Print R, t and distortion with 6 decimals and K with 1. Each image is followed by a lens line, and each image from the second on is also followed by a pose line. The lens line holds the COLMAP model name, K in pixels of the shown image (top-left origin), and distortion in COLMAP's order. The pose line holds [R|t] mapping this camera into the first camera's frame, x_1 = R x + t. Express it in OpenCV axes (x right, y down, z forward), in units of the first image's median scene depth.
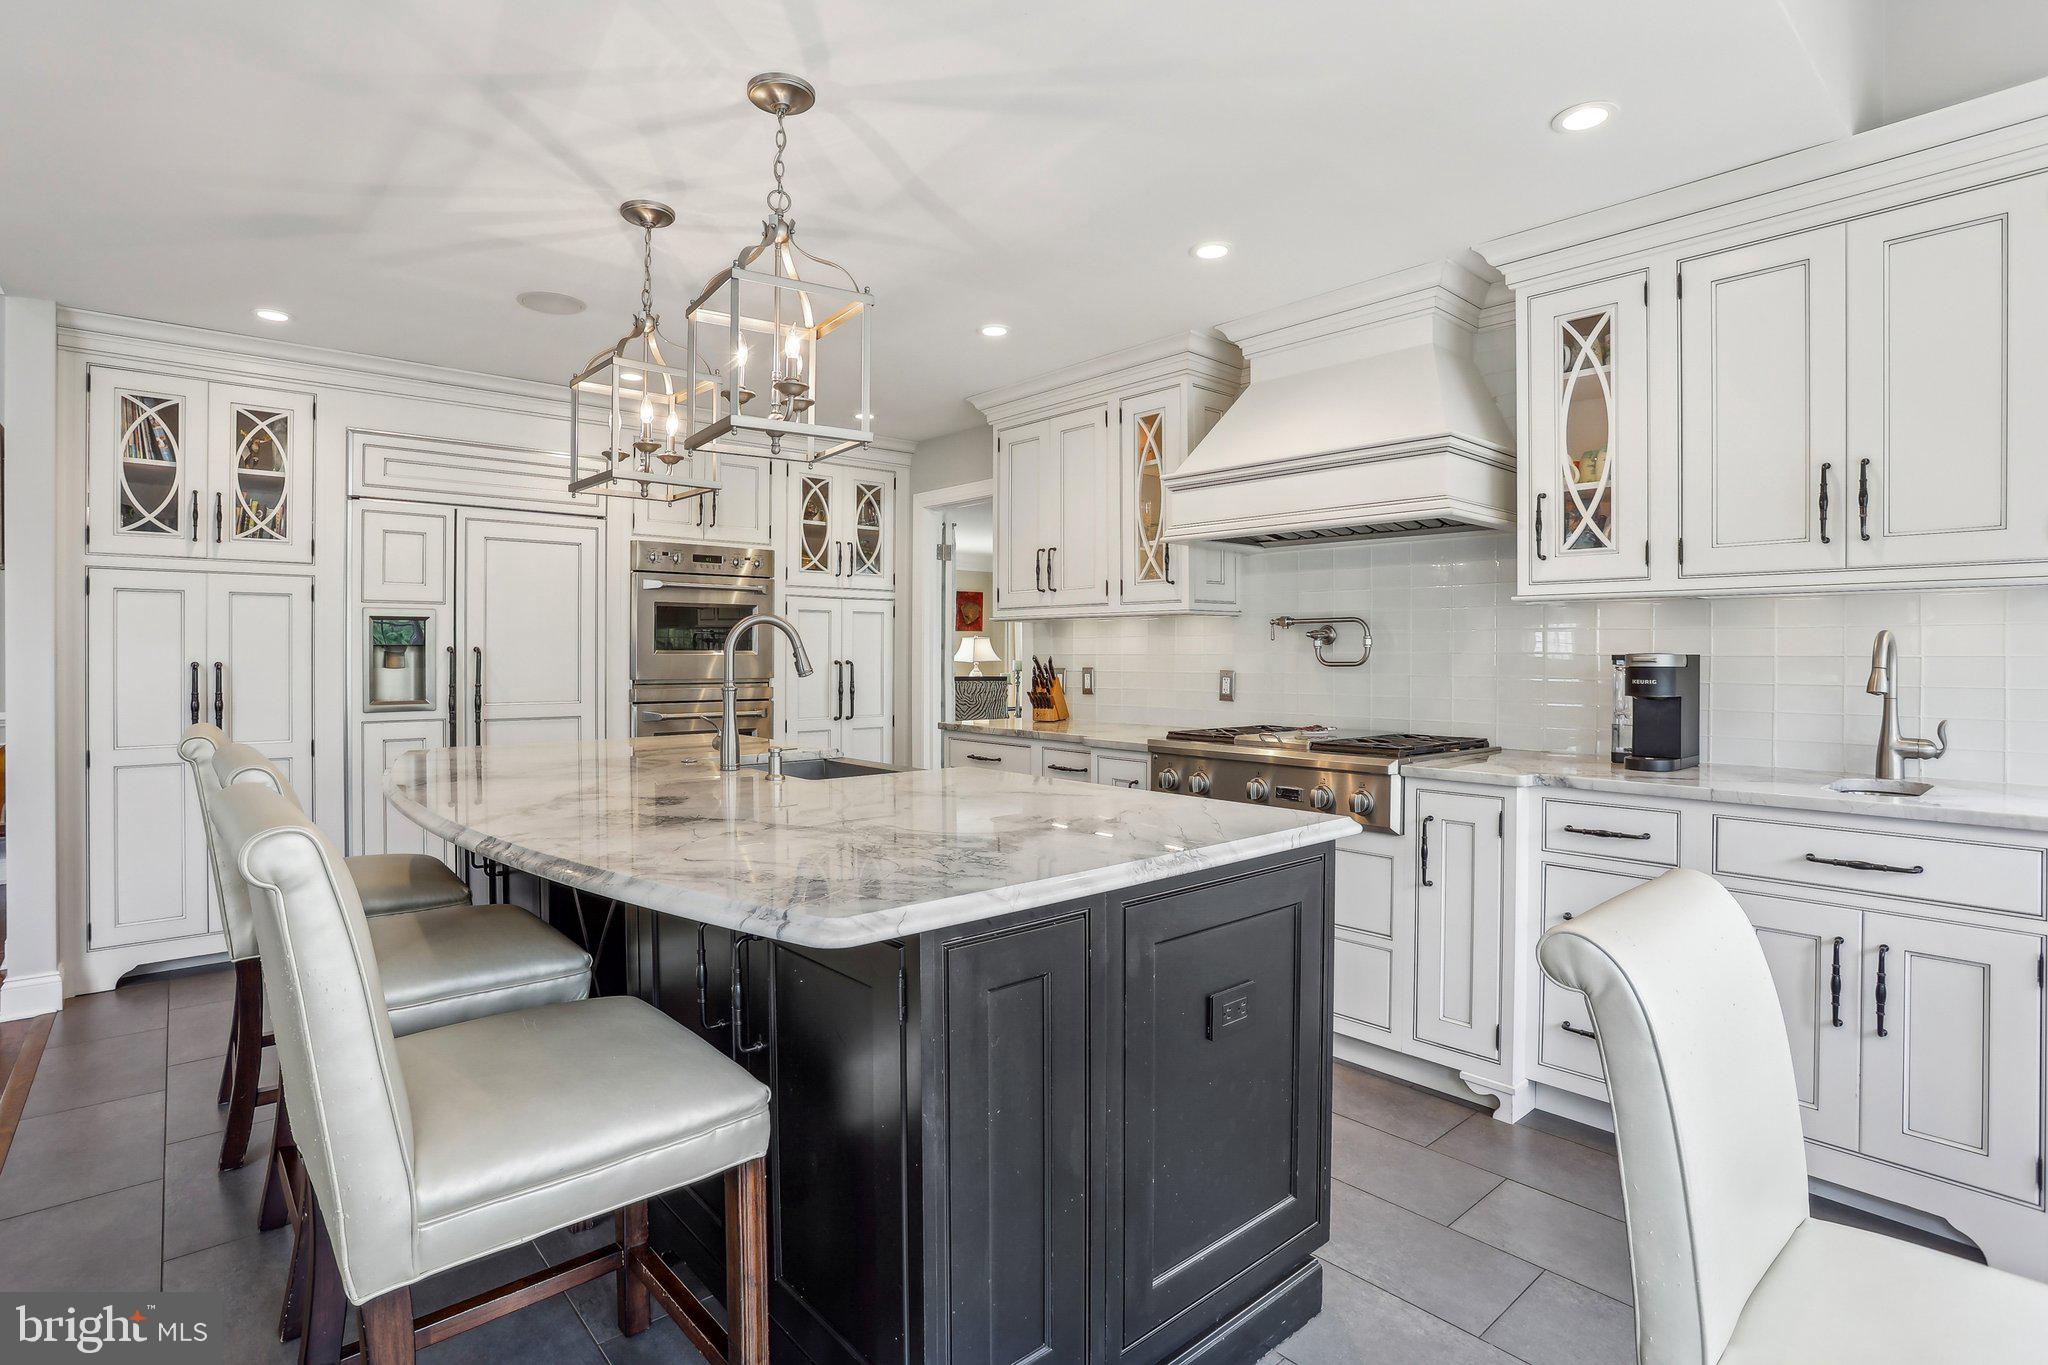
lens RADIAL K [[1029.8, 0, 1019.6], [0, 1029.8, 672.2], [0, 0, 1]] dist [-0.048286, 0.022232]
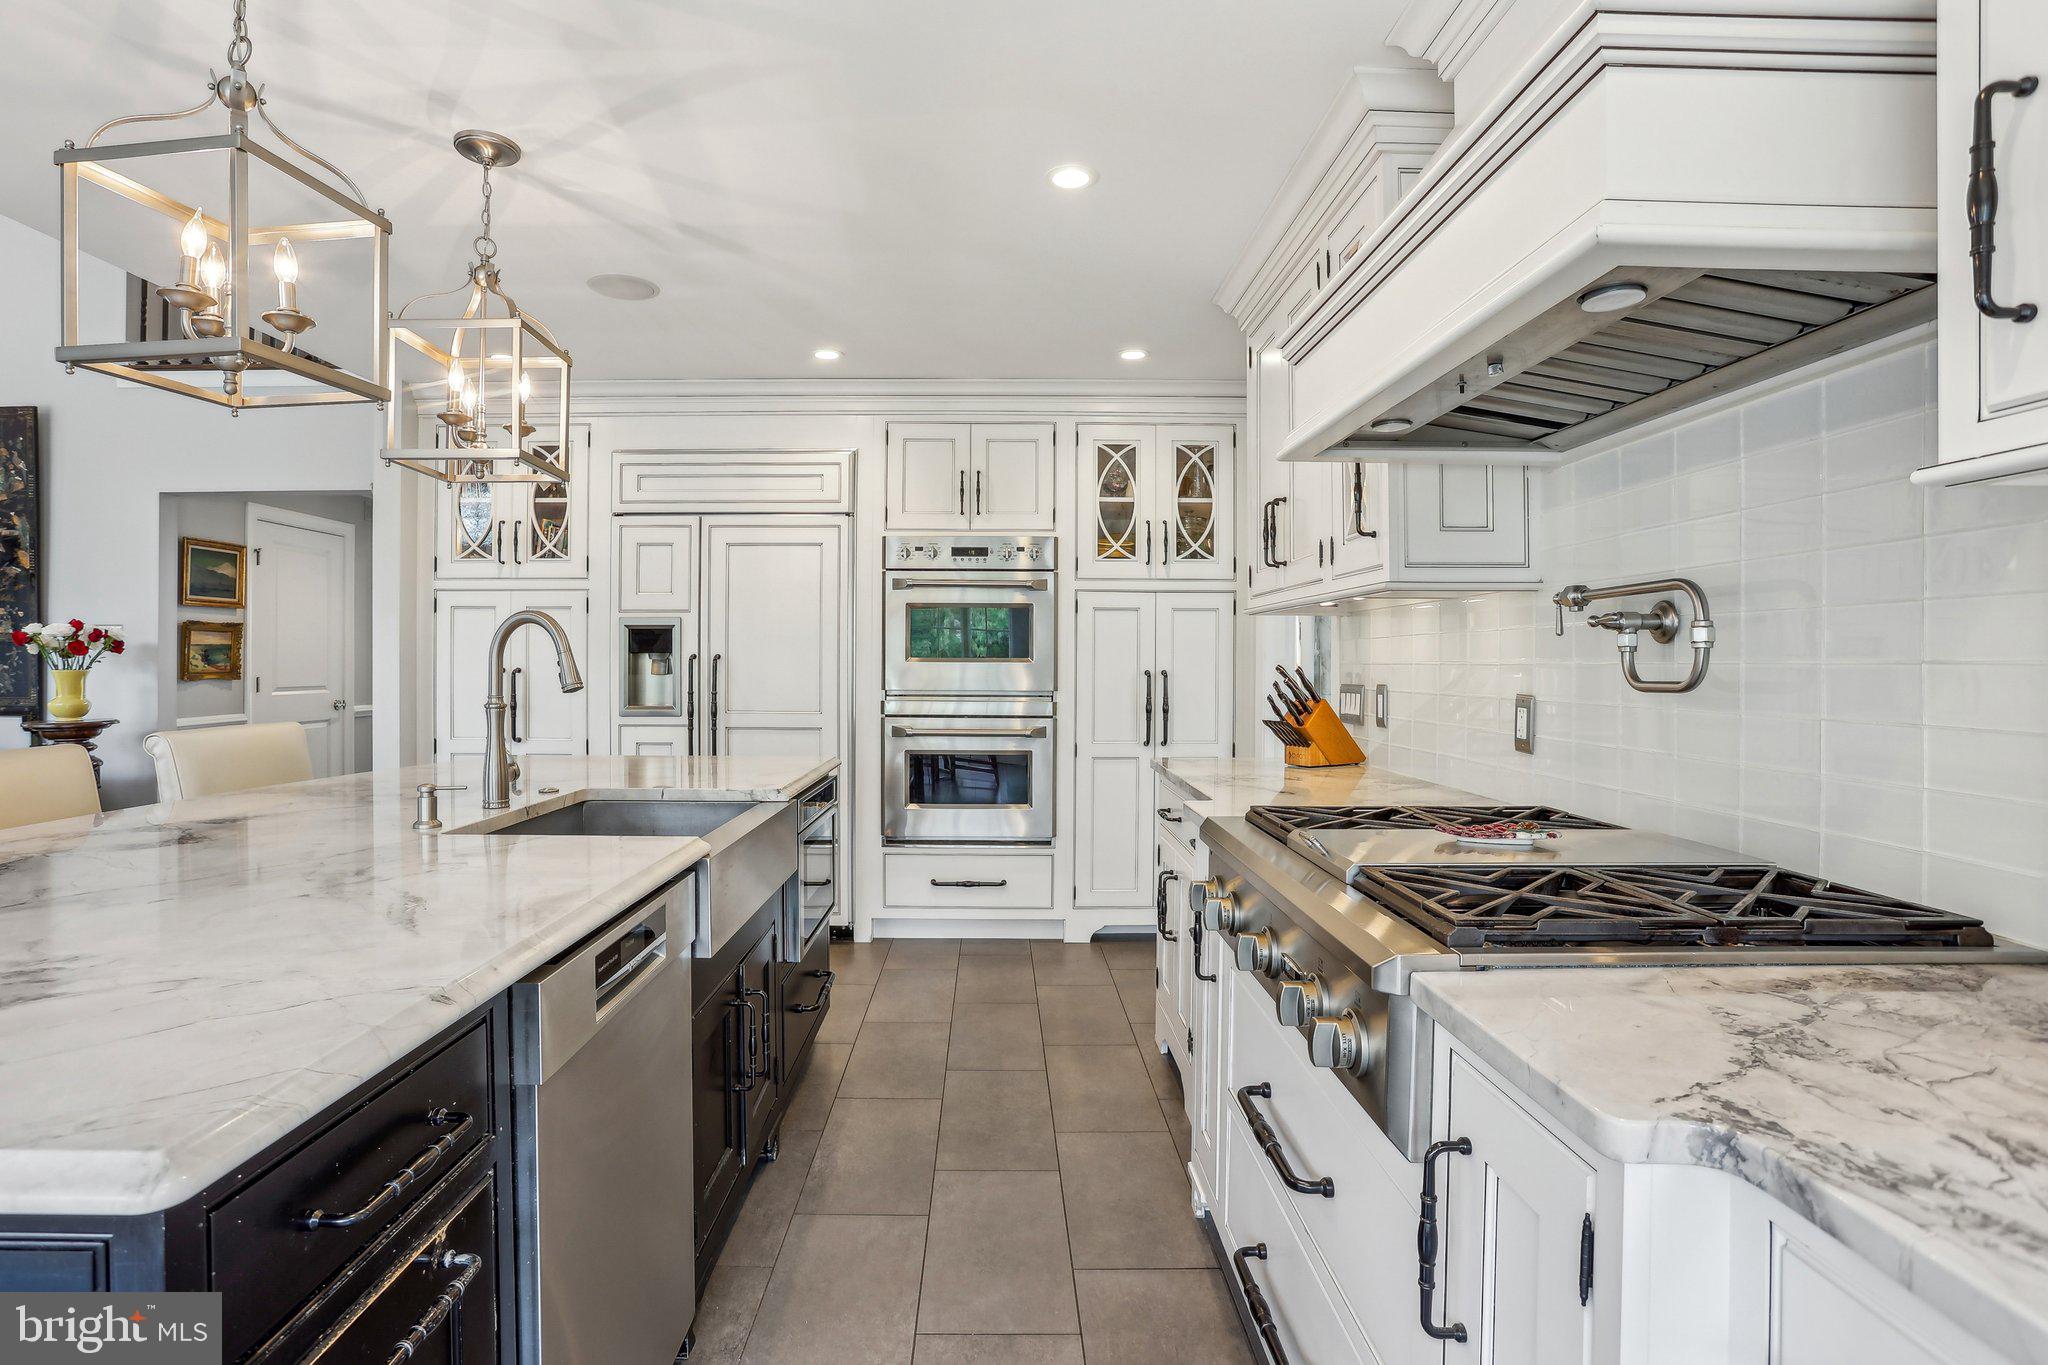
lens RADIAL K [[1029.8, 0, 1015.7], [0, 1029.8, 664.4], [0, 0, 1]] dist [-0.048286, 0.022232]
pose [[0.749434, 0.004092, -0.662067, 0.352551], [-0.014273, 0.999848, -0.009977, -0.008539], [0.661925, 0.016926, 0.749379, 0.436019]]
